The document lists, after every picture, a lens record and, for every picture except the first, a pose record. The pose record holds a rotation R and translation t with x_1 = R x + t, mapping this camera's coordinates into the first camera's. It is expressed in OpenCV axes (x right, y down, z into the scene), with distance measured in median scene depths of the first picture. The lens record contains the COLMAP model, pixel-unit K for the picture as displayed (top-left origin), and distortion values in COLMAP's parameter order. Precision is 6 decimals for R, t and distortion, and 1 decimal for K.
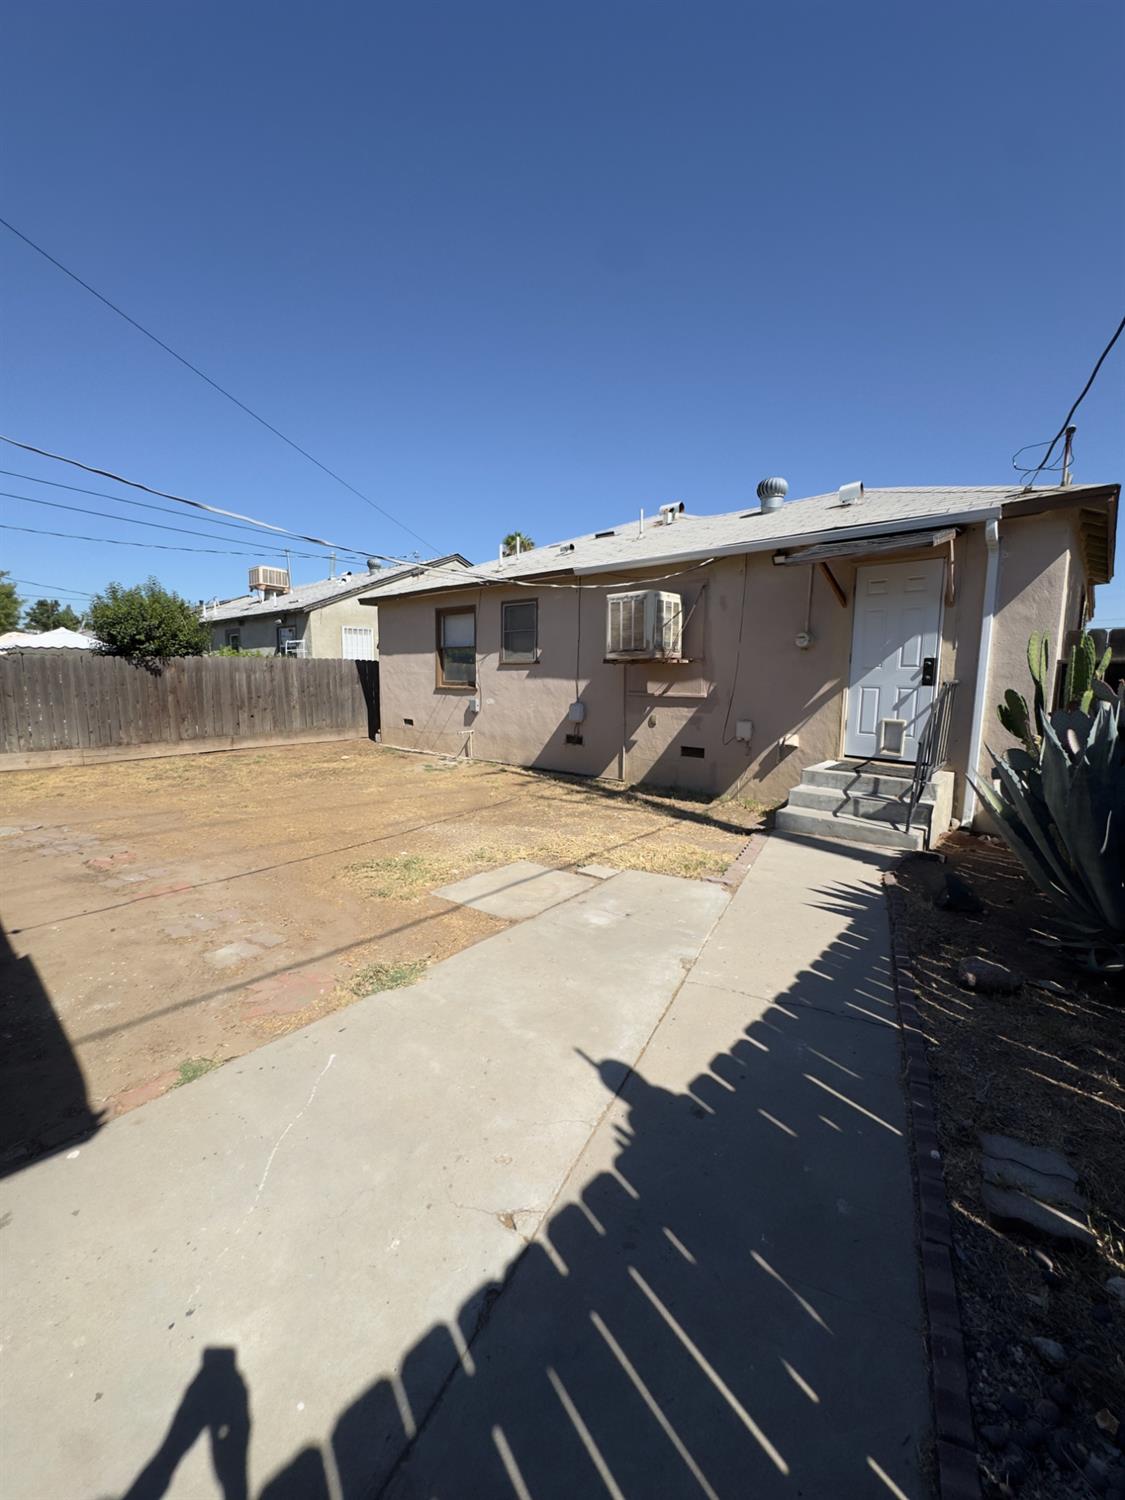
lens RADIAL K [[603.8, 0, 560.6], [0, 603.8, 748.0], [0, 0, 1]] dist [-0.008341, 0.001252]
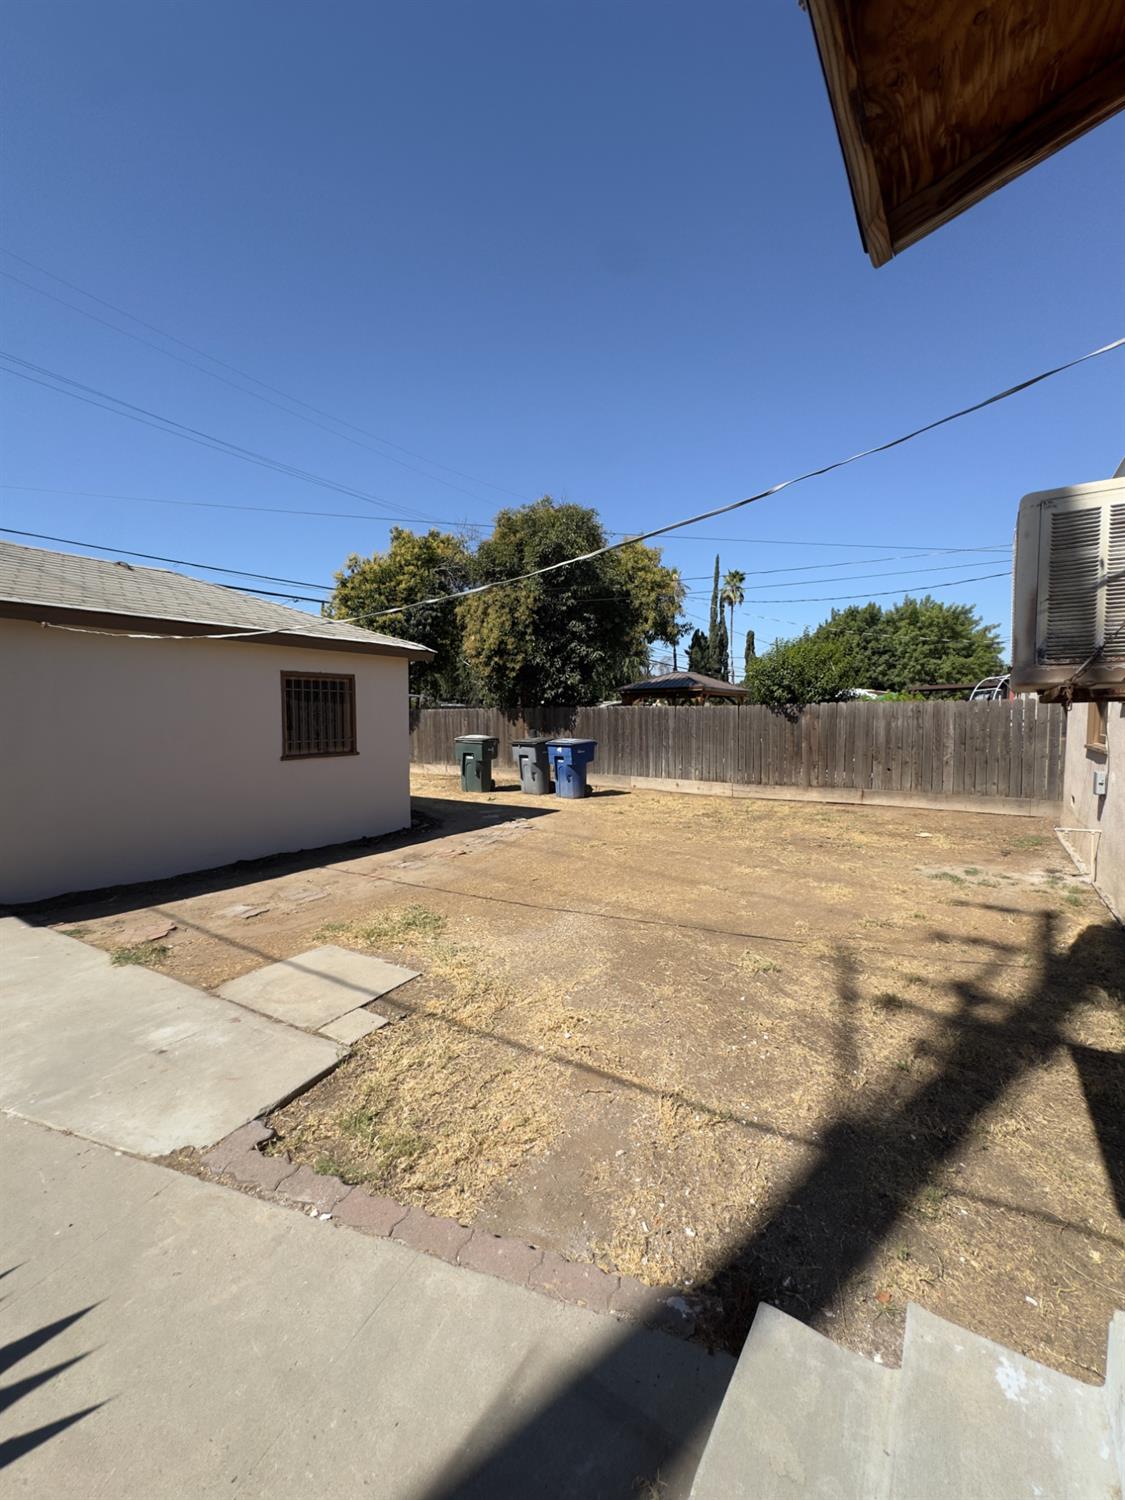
lens RADIAL K [[603.8, 0, 564.2], [0, 603.8, 750.2], [0, 0, 1]] dist [-0.008341, 0.001252]
pose [[0.136423, 0.052665, -0.989250, 0.495273], [-0.118673, 0.992264, 0.036460, -0.099964], [0.983517, 0.112423, 0.141617, 0.740050]]
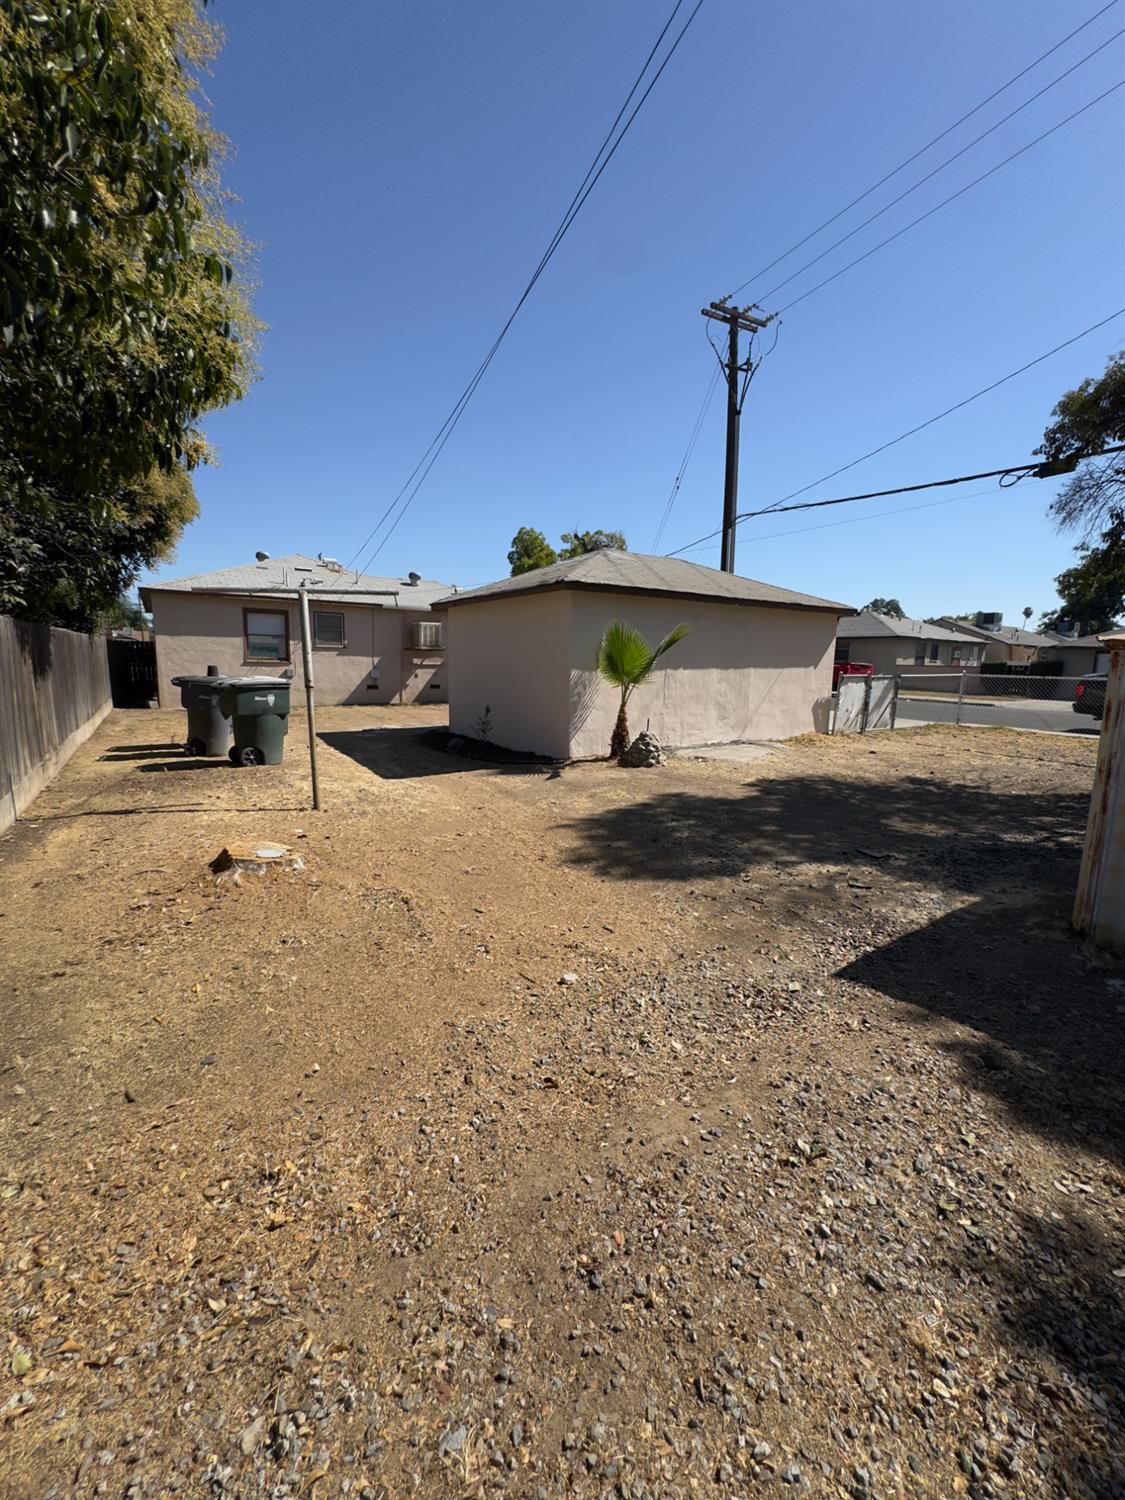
lens RADIAL K [[603.8, 0, 567.9], [0, 603.8, 749.8], [0, 0, 1]] dist [-0.008341, 0.001252]
pose [[0.240552, -0.144666, 0.959795, -2.451841], [0.099380, 0.987305, 0.123905, 0.011972], [-0.965535, 0.065579, 0.251875, -0.174336]]
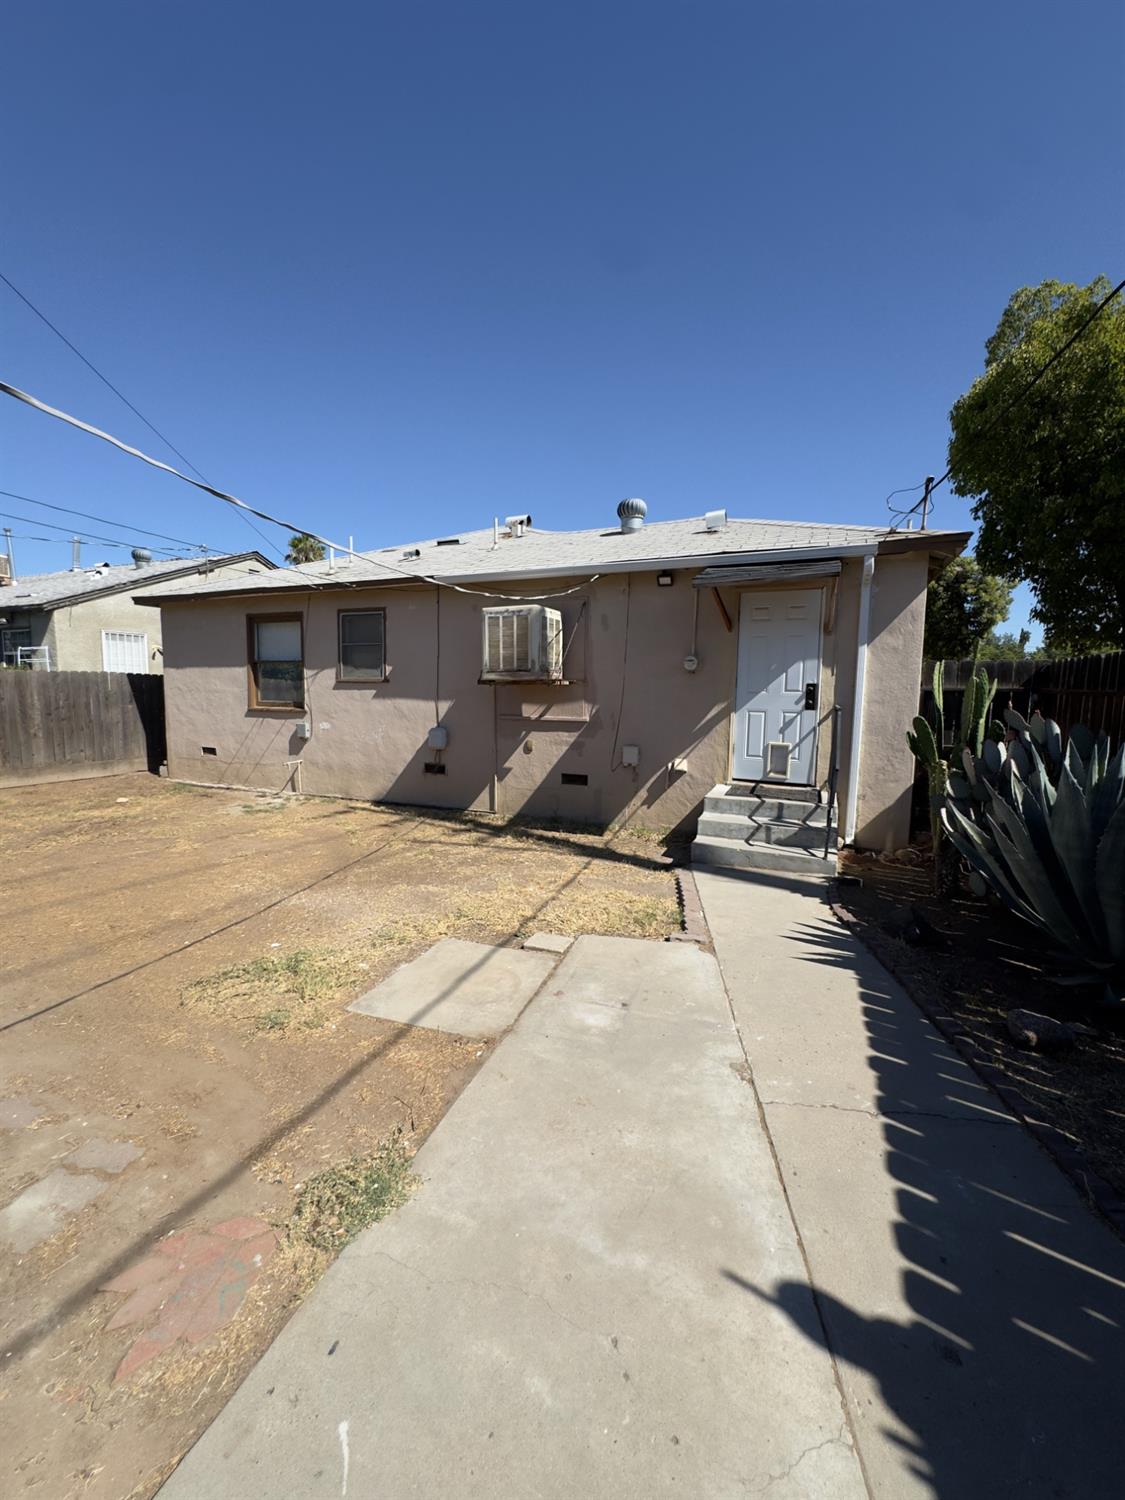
lens RADIAL K [[603.8, 0, 563.0], [0, 603.8, 748.9], [0, 0, 1]] dist [-0.008341, 0.001252]
pose [[0.944397, -0.026522, 0.327736, -0.122079], [0.033796, 0.999292, -0.016518, -0.030187], [-0.327066, 0.026676, 0.944625, 0.140929]]
